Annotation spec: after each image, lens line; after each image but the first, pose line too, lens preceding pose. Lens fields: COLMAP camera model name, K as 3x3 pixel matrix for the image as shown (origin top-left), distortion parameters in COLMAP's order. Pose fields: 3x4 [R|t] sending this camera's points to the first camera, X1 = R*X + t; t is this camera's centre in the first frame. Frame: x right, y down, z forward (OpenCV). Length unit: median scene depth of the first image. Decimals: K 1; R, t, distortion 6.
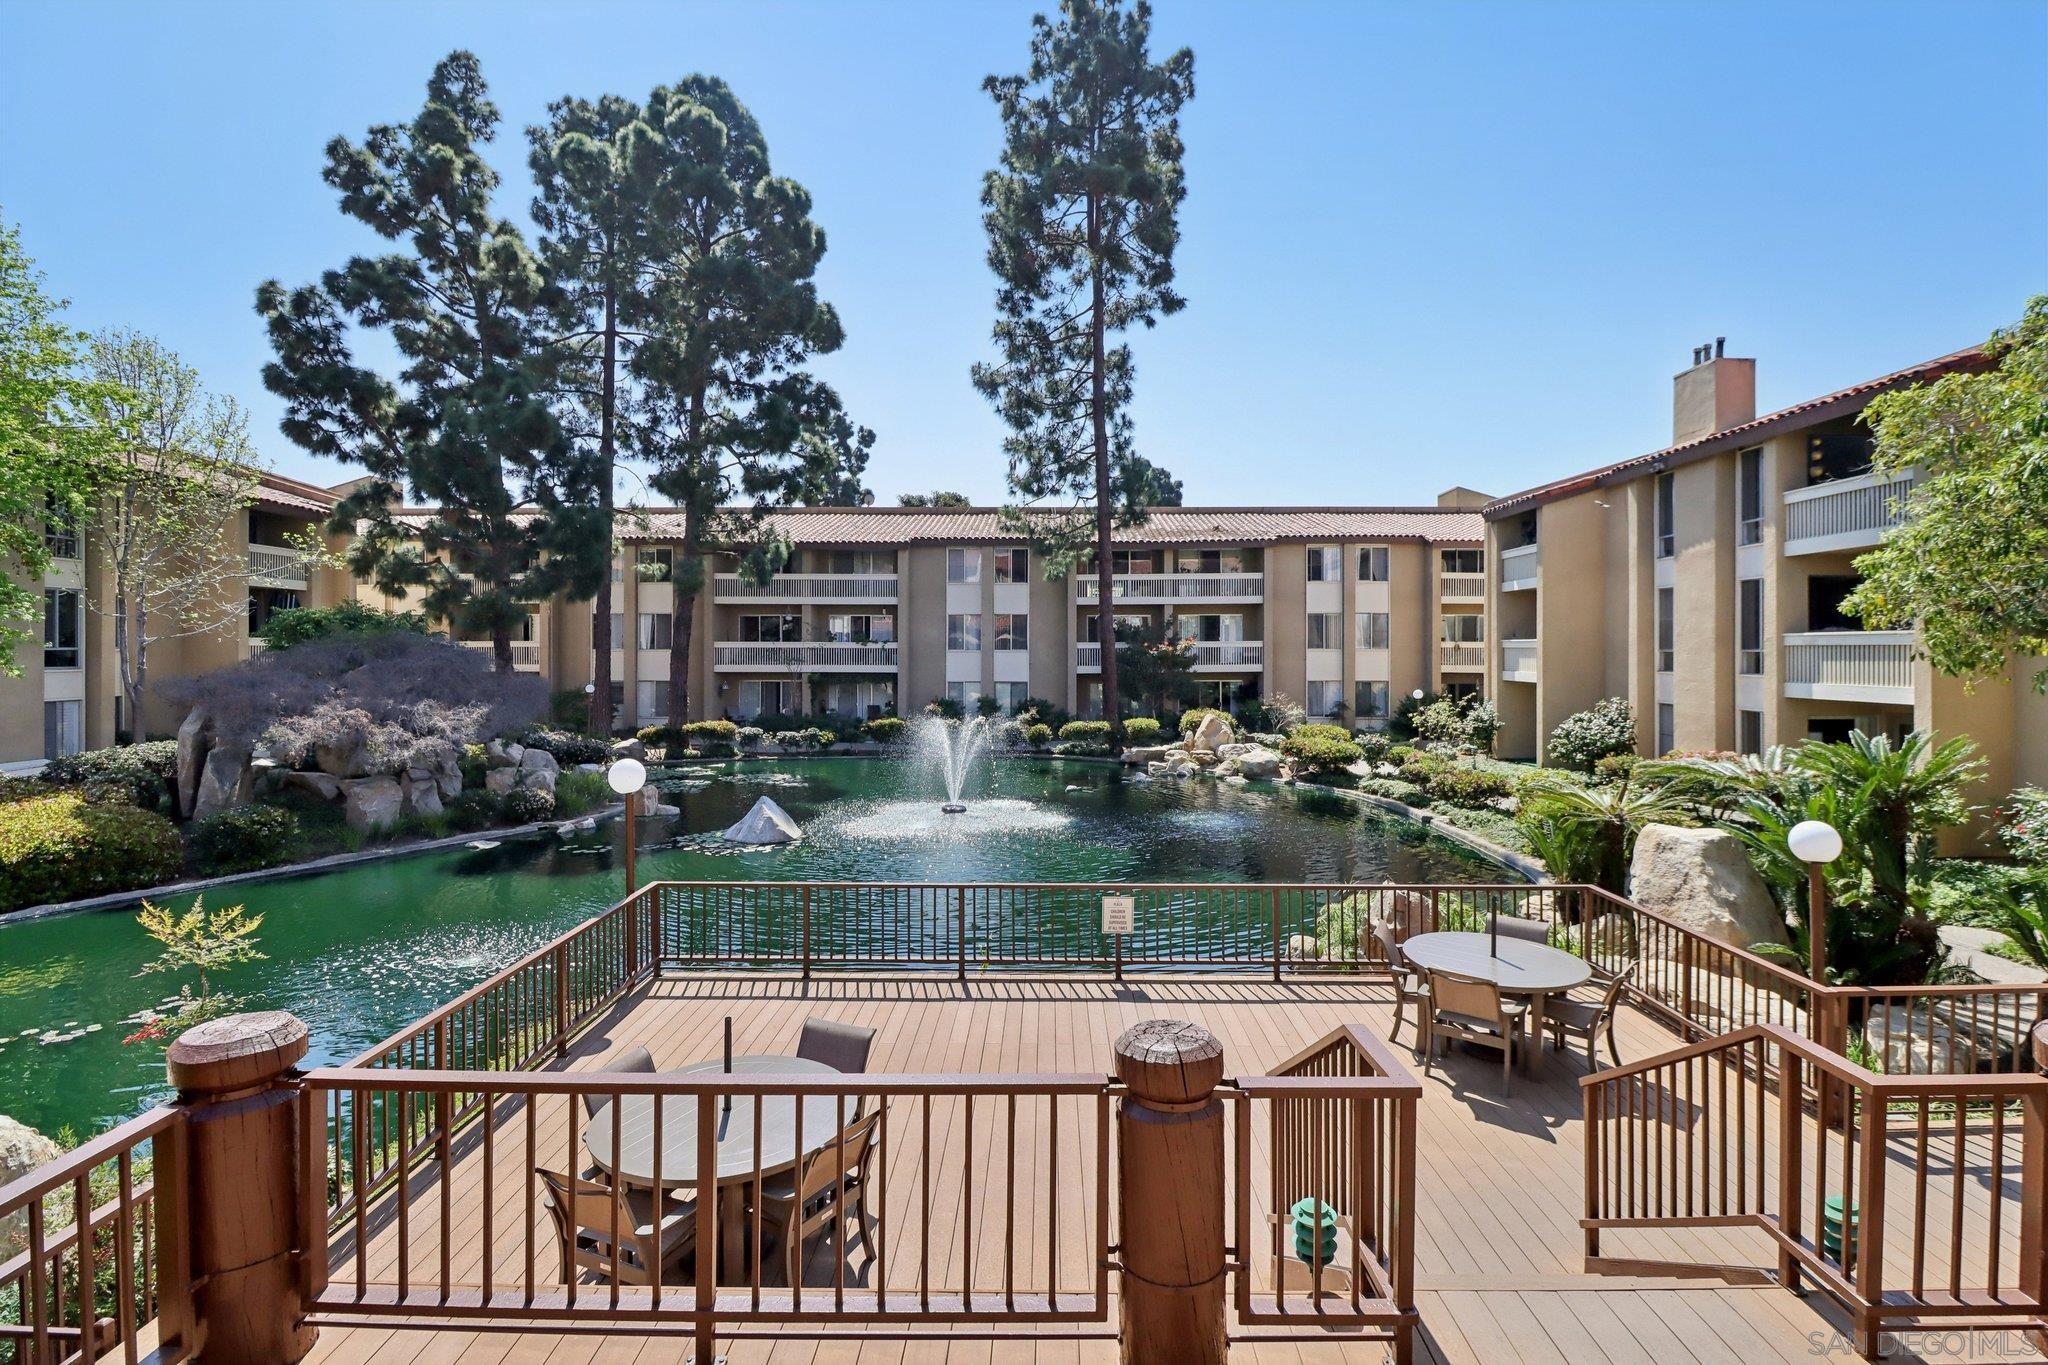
lens RADIAL K [[962.9, 0, 1039.2], [0, 962.9, 651.6], [0, 0, 1]] dist [-0.002165, -0.009317]
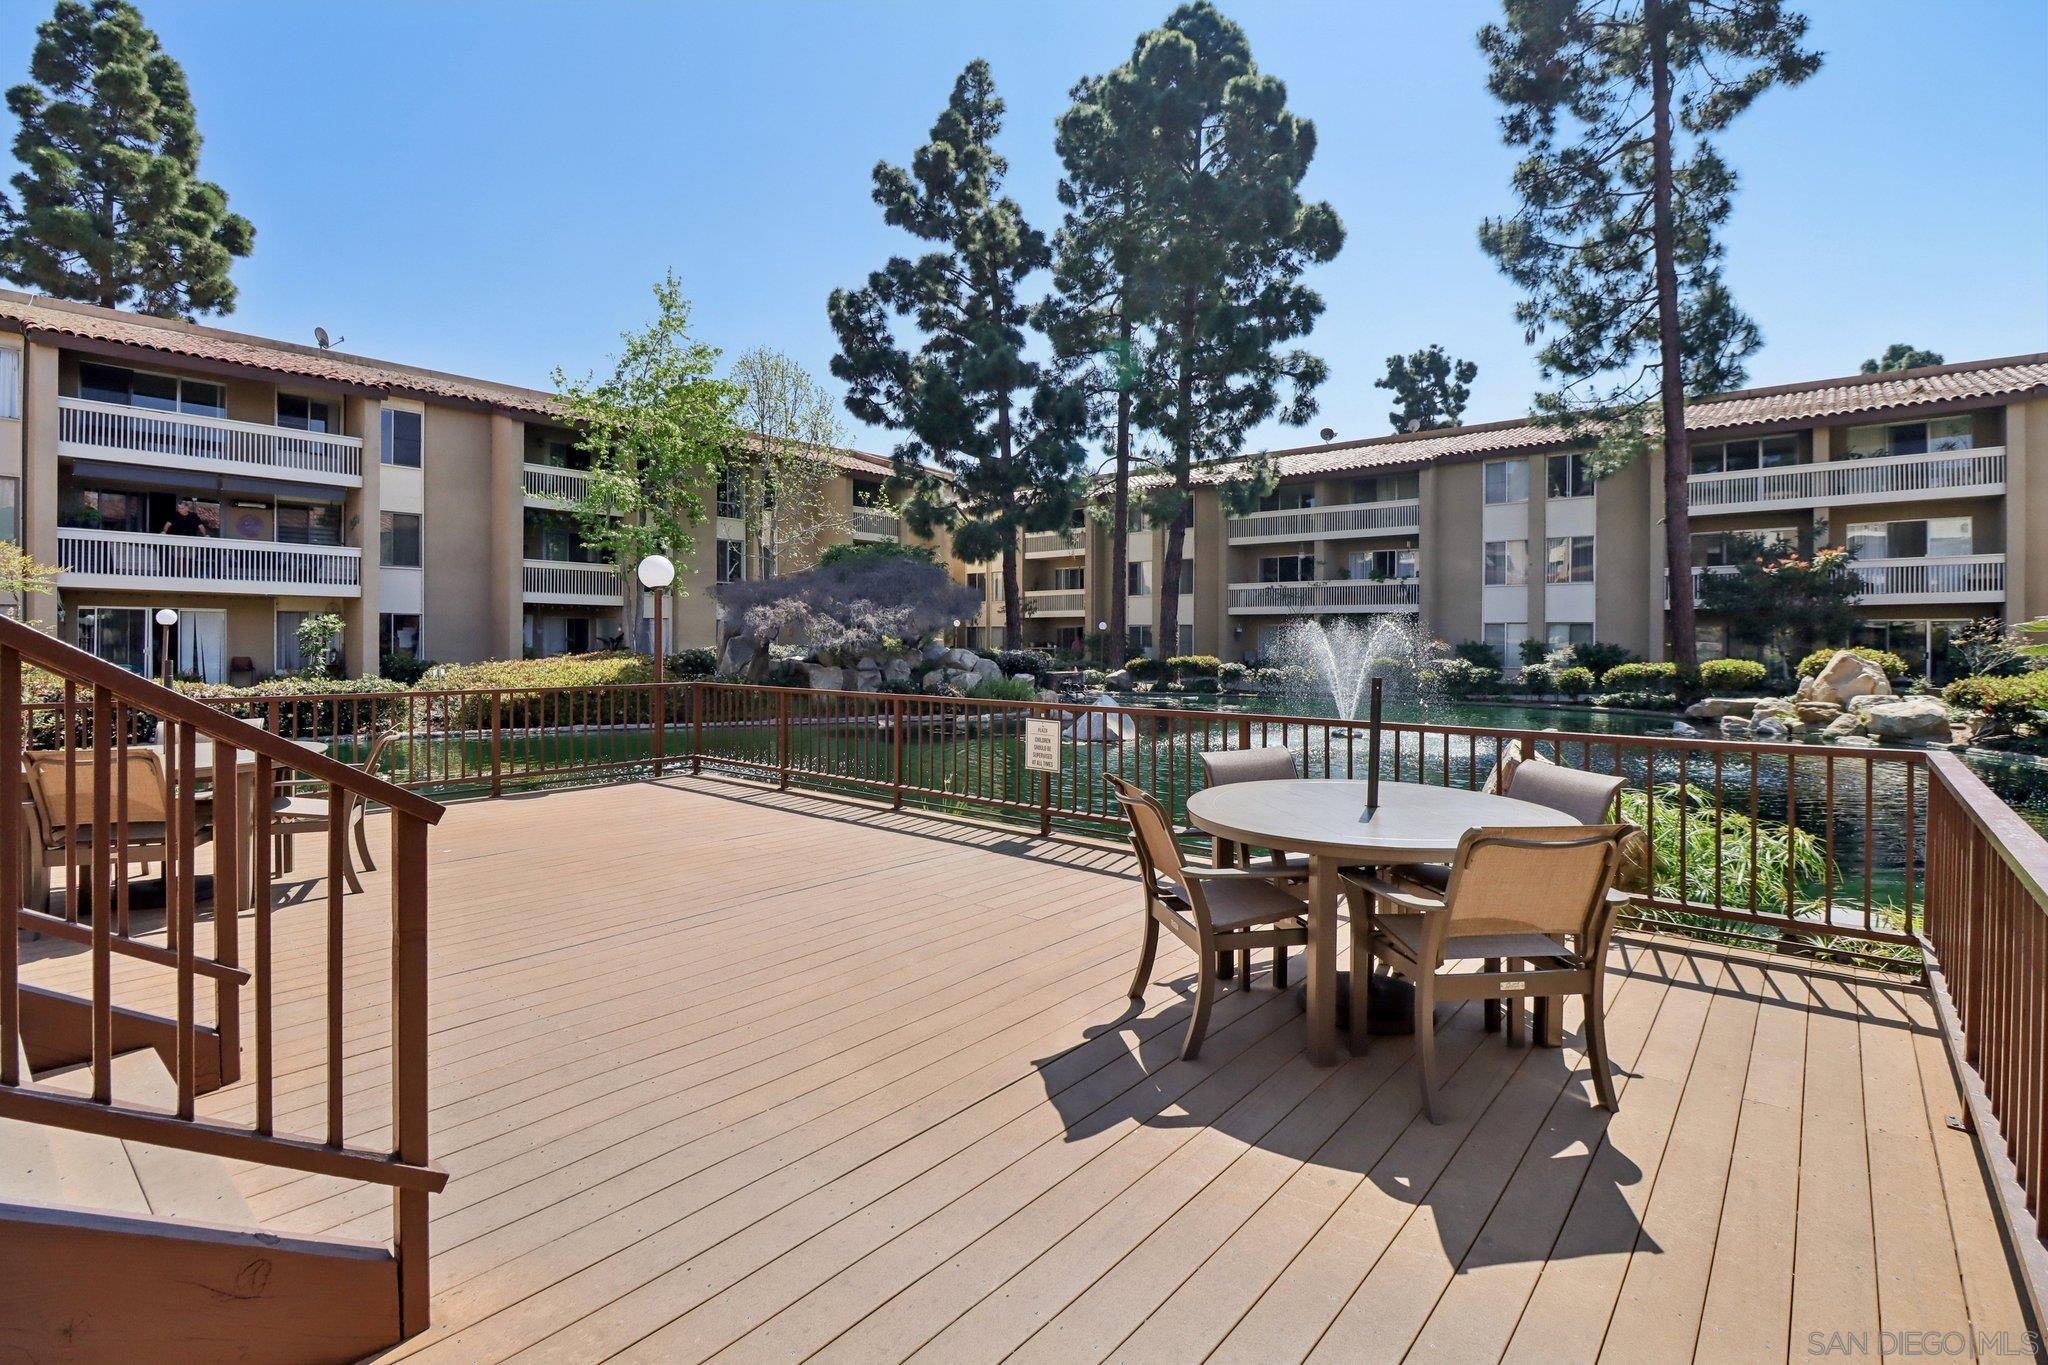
lens RADIAL K [[962.9, 0, 1025.6], [0, 962.9, 640.5], [0, 0, 1]] dist [-0.002165, -0.009317]
pose [[0.774079, 0.004141, -0.633076, 0.152019], [-0.003973, 0.999991, 0.001684, 0.056598], [0.633077, 0.001212, 0.774088, 0.127549]]
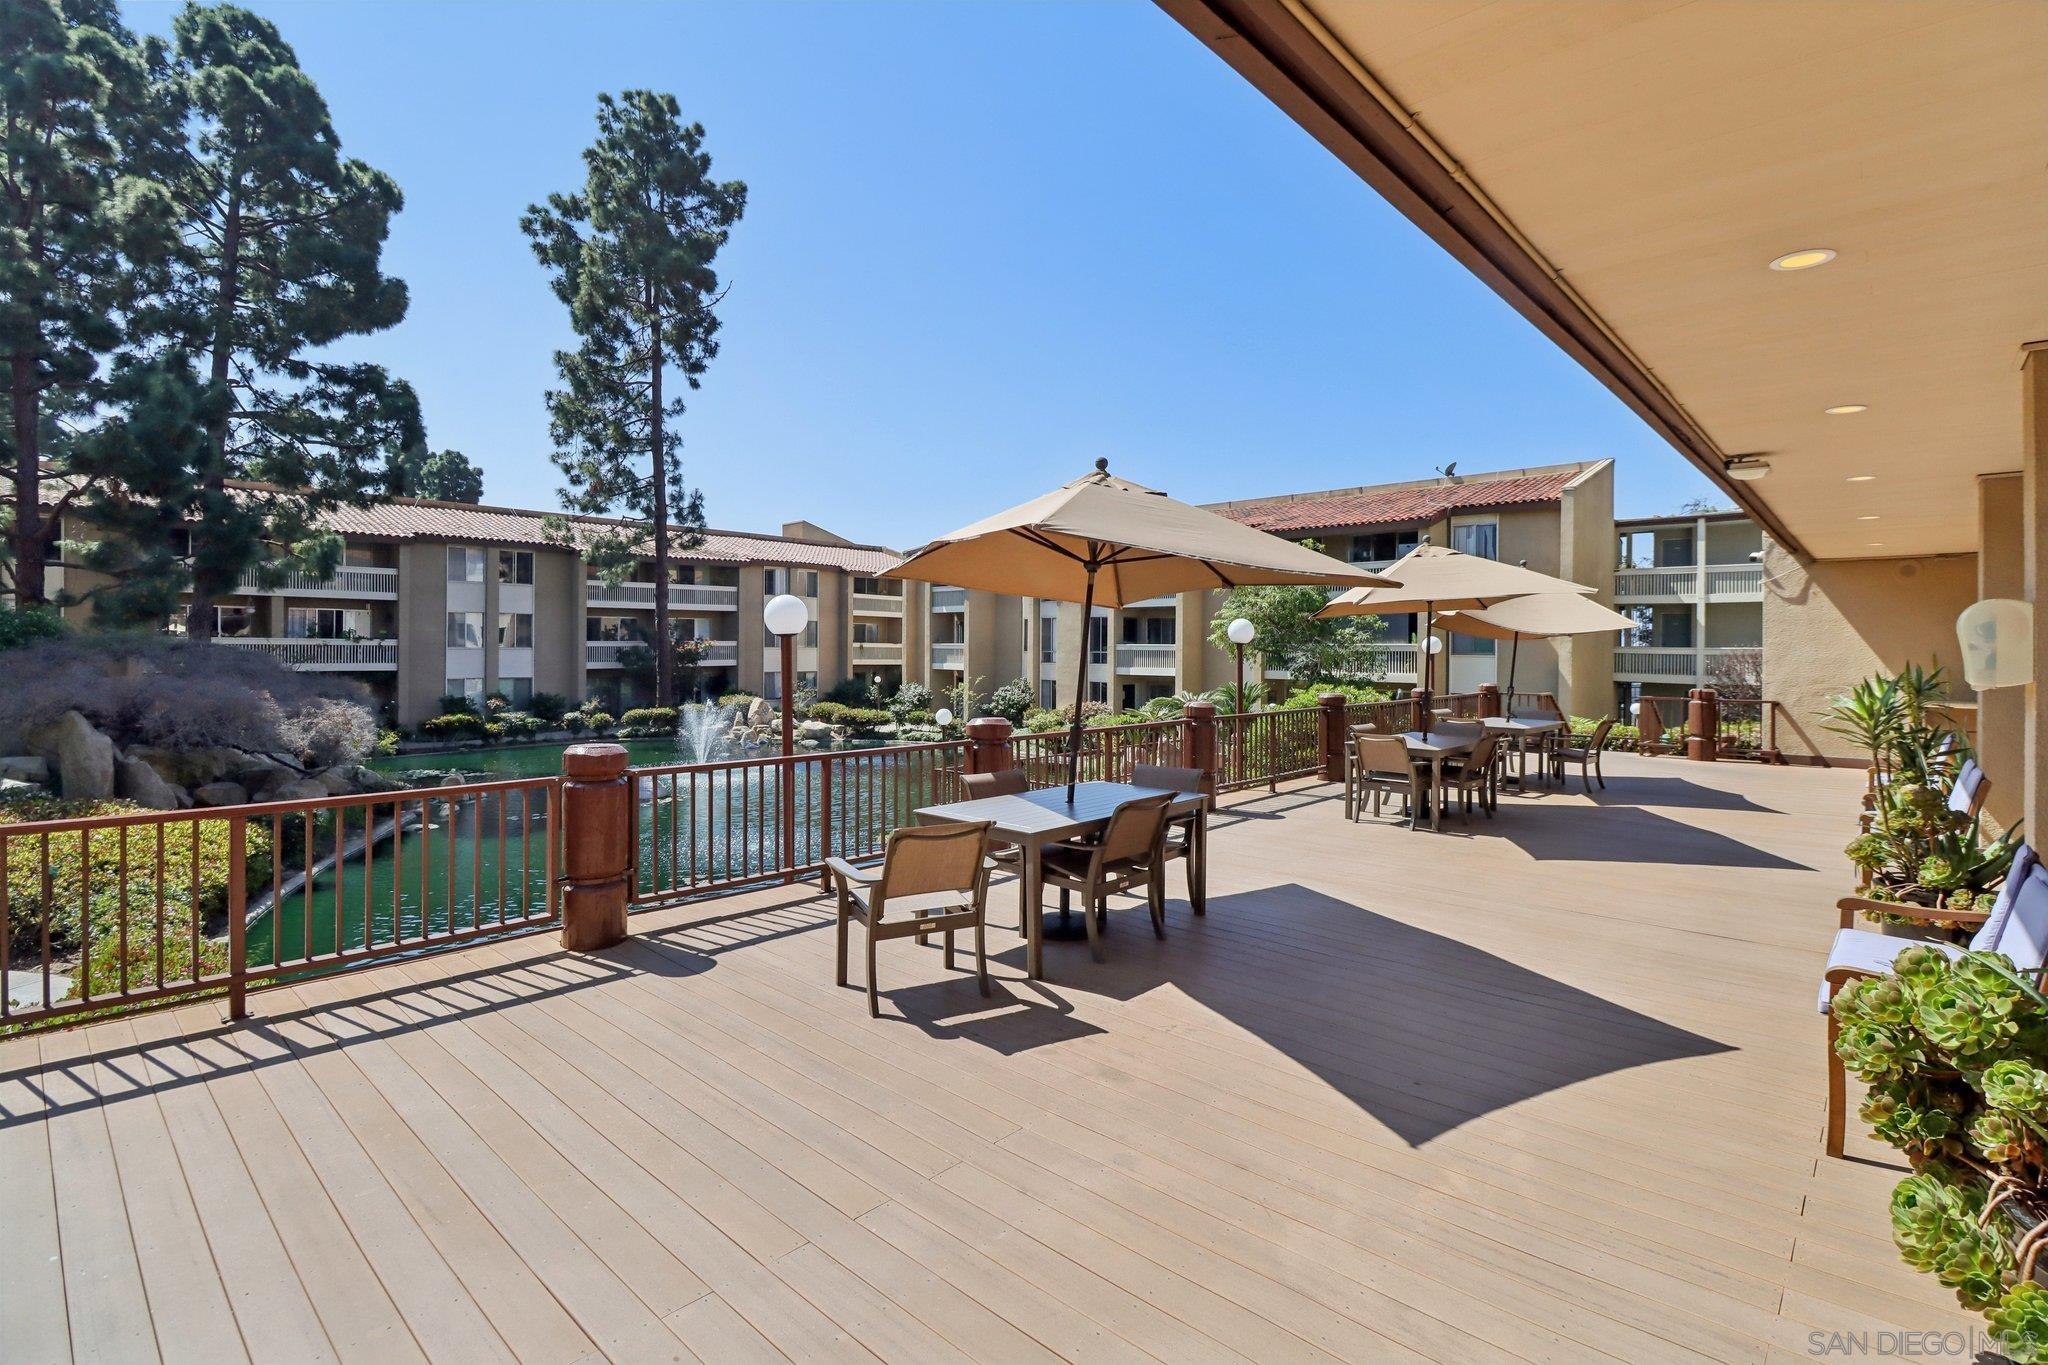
lens RADIAL K [[962.9, 0, 1050.3], [0, 962.9, 646.4], [0, 0, 1]] dist [-0.002165, -0.009317]
pose [[0.653125, 0.004059, 0.757239, -0.539907], [-0.006286, 0.999980, 0.000061, -0.008098], [-0.757224, -0.004800, 0.653138, -0.157833]]
